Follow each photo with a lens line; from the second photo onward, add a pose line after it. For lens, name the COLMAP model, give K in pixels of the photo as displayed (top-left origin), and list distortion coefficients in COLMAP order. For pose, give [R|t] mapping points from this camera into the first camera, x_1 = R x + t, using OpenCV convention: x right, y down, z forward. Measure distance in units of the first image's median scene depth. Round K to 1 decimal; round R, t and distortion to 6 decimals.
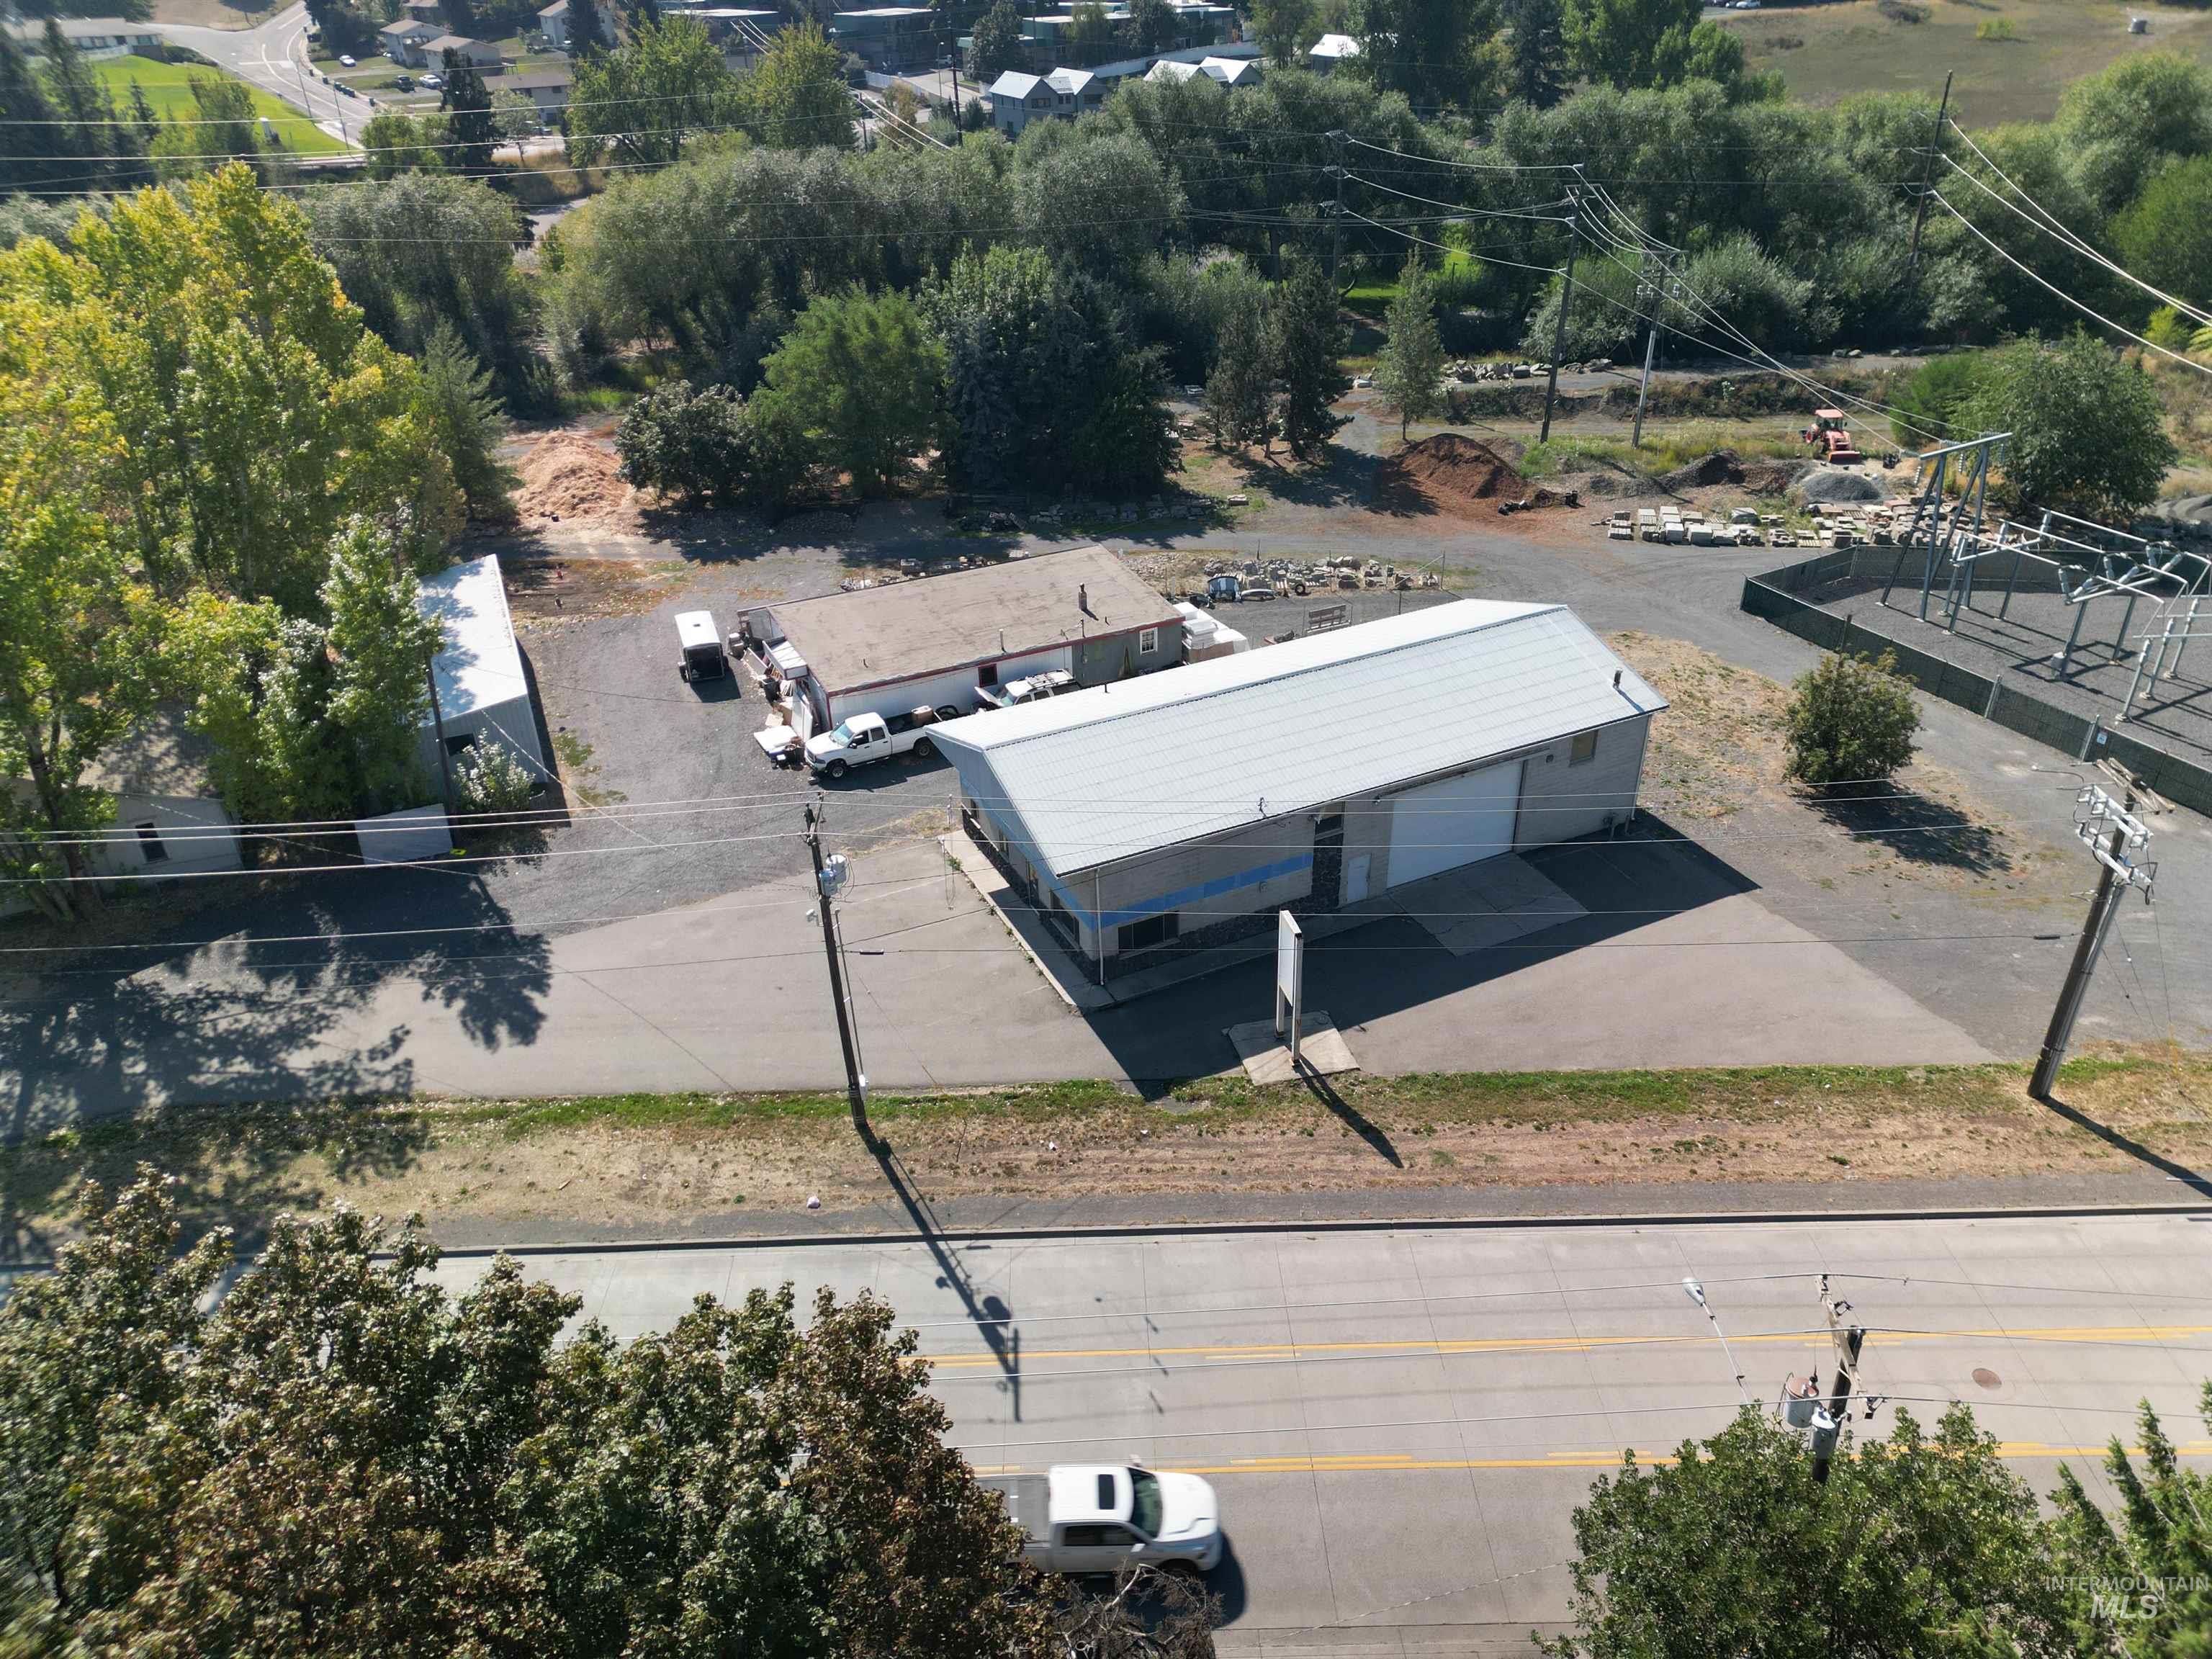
lens RADIAL K [[1537.4, 0, 1106.0], [0, 1537.4, 829.5], [0, 0, 1]] dist [0.073253, -0.072968]
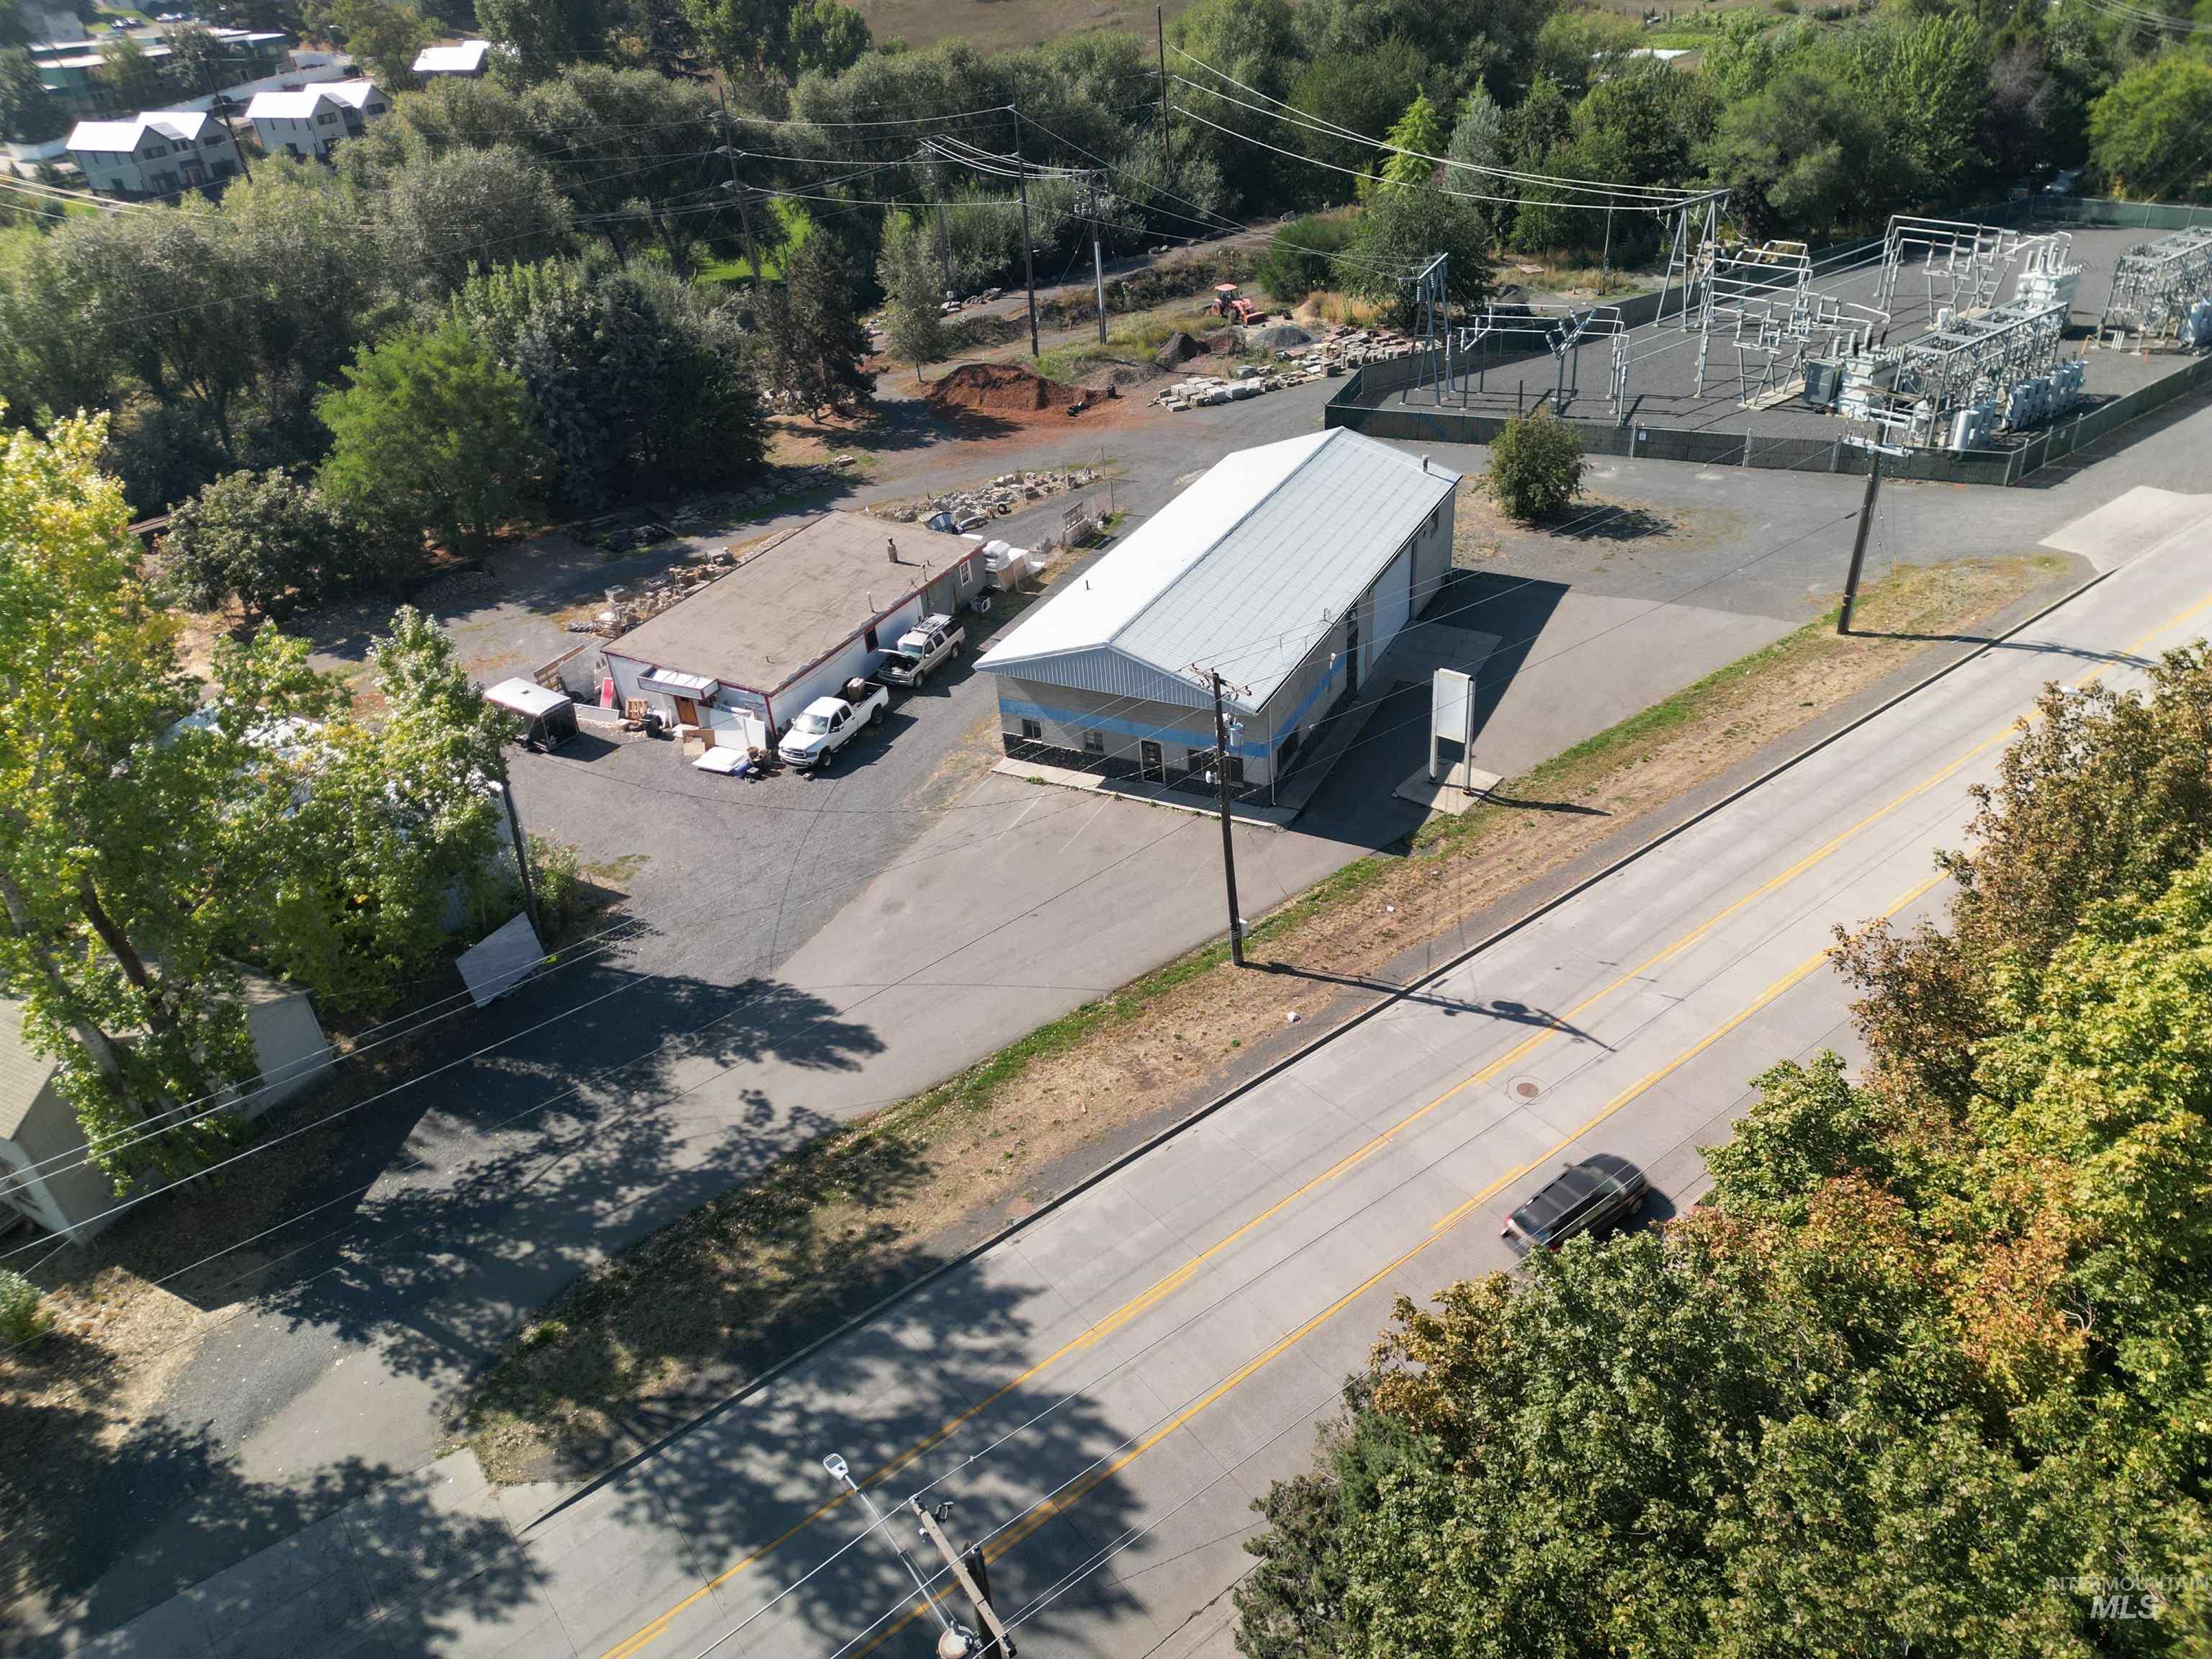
lens RADIAL K [[1537.5, 0, 1106.0], [0, 1537.5, 829.5], [0, 0, 1]] dist [0.079686, -0.073950]
pose [[0.805112, -0.347081, 0.480967, -0.400147], [0.348702, 0.932947, 0.089537, -0.016807], [-0.479793, 0.095627, 0.872155, 0.040069]]
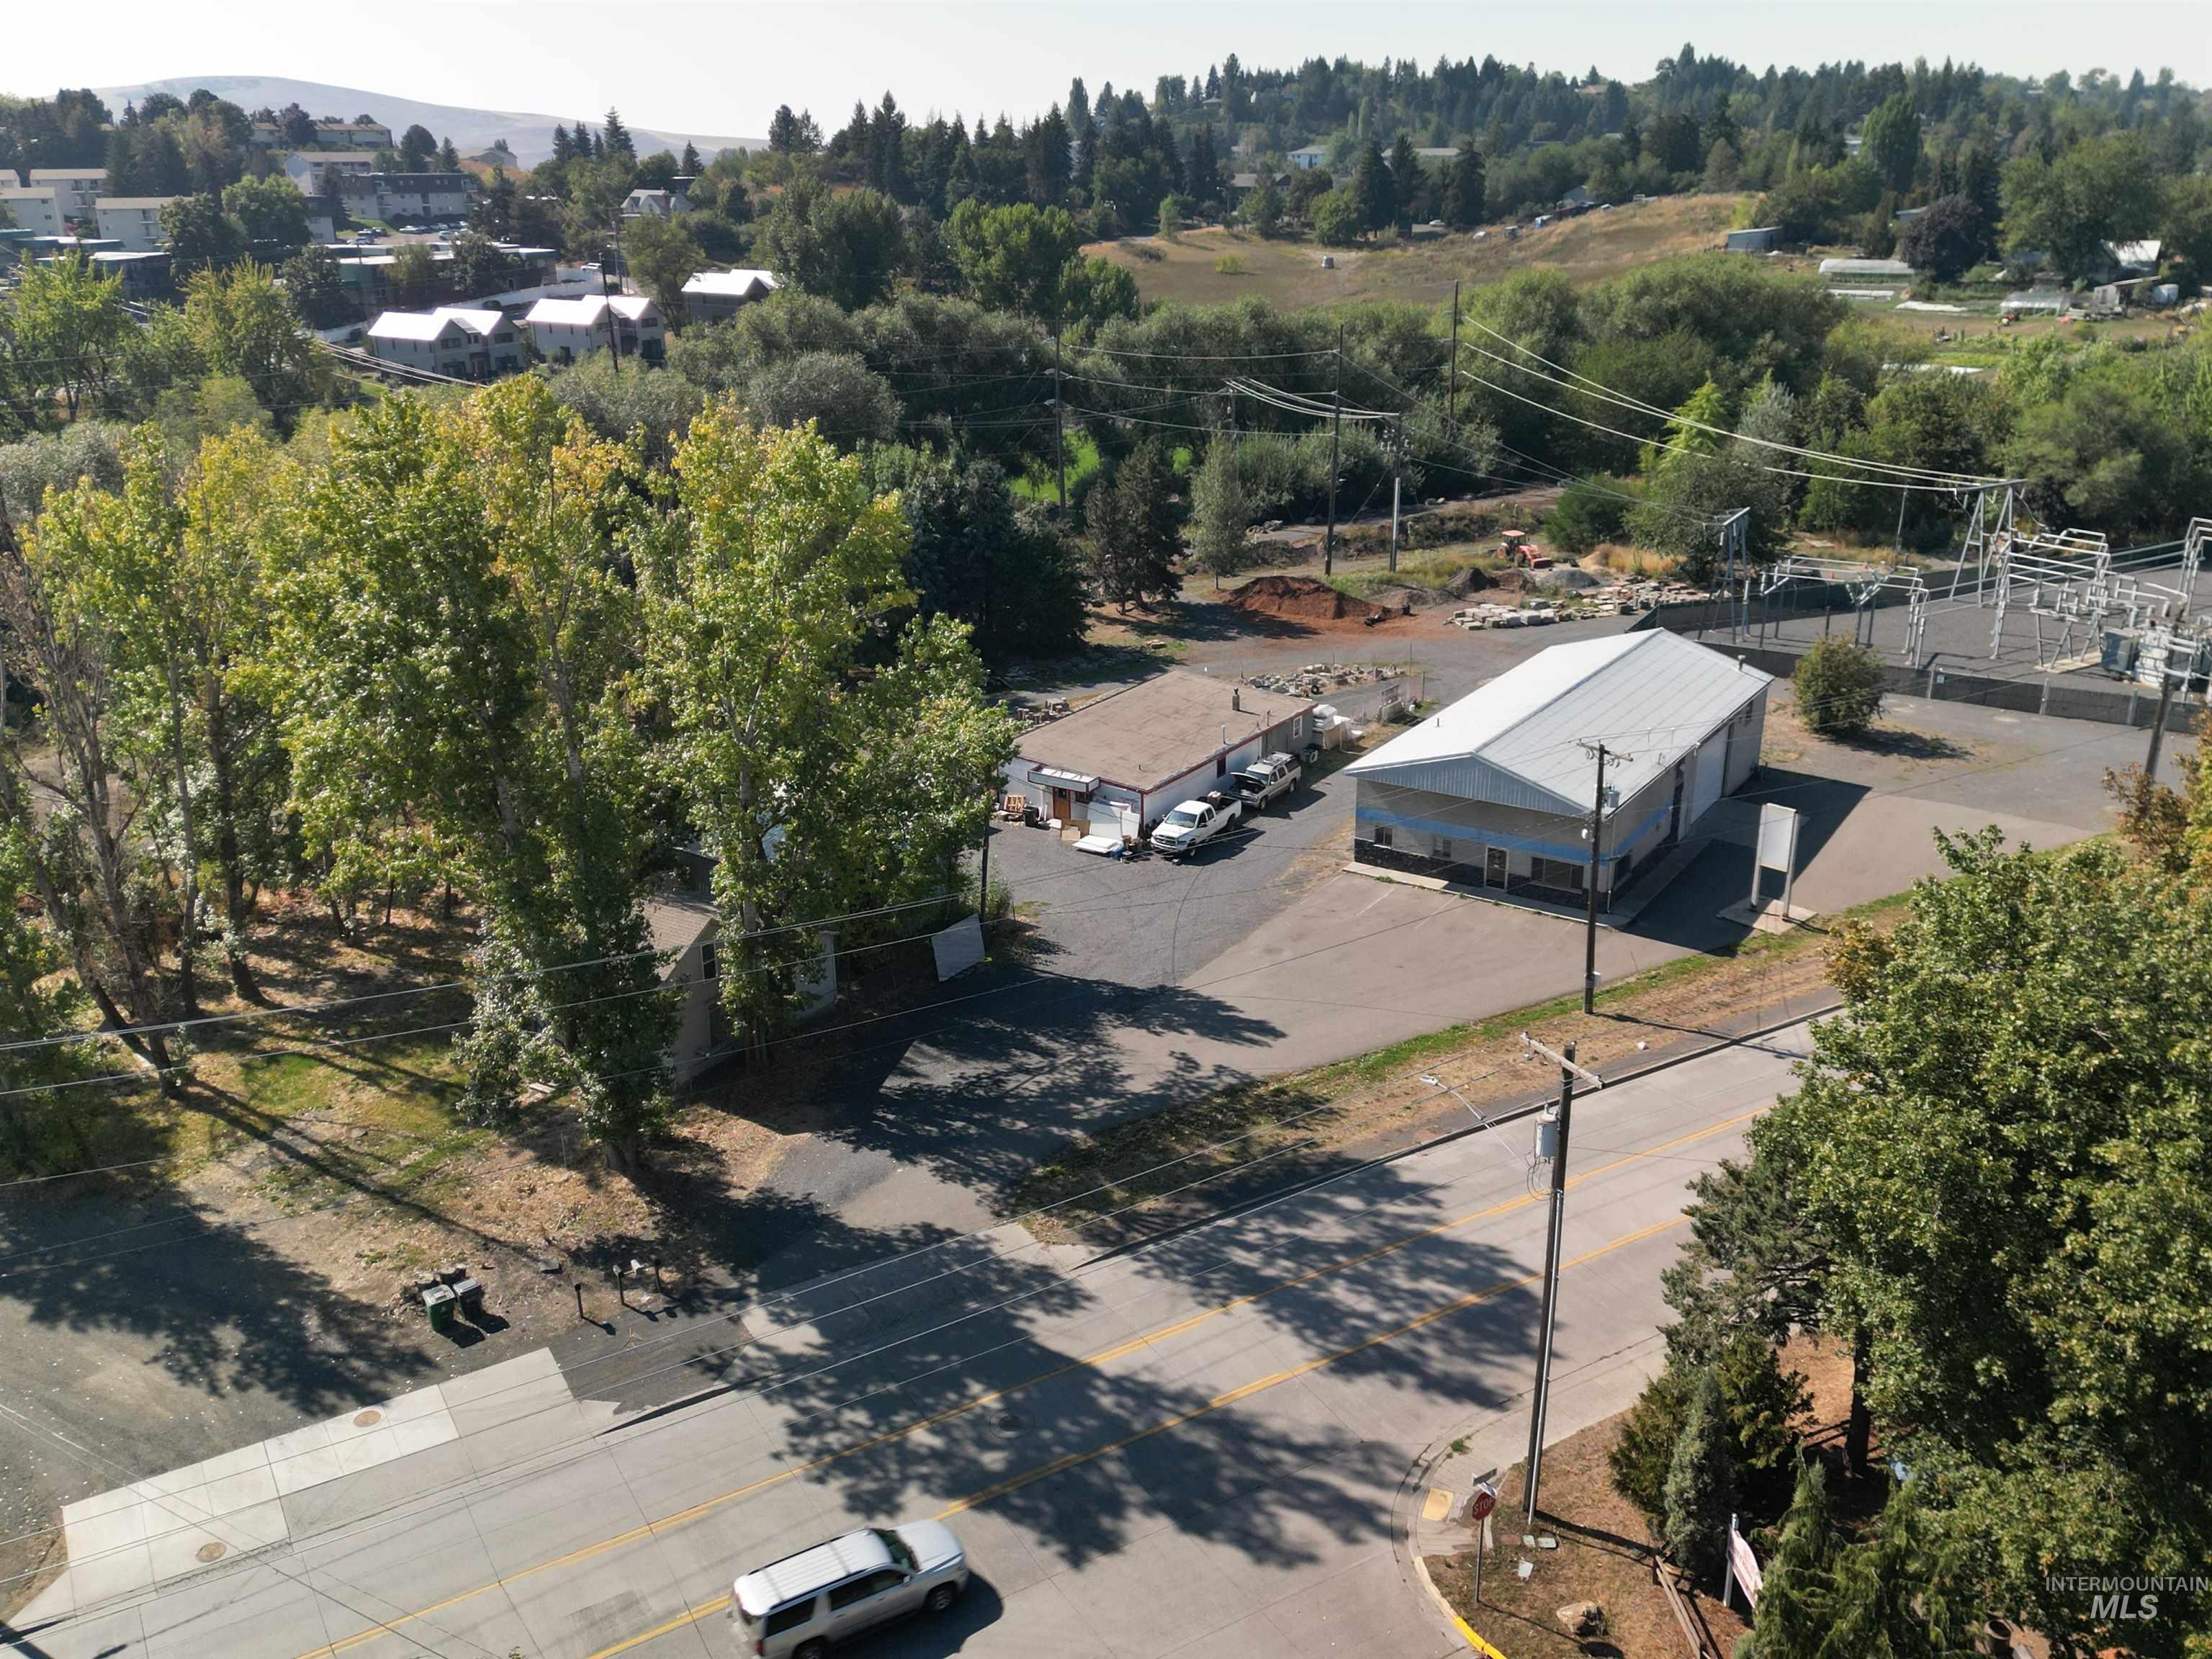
lens RADIAL K [[1848.8, 0, 1106.0], [0, 1848.8, 829.5], [0, 0, 1]] dist [0.109171, -0.158644]
pose [[0.864627, -0.160336, 0.476143, -0.661615], [0.246933, 0.960961, -0.124813, 0.076010], [-0.437543, 0.225492, 0.870465, -0.109528]]
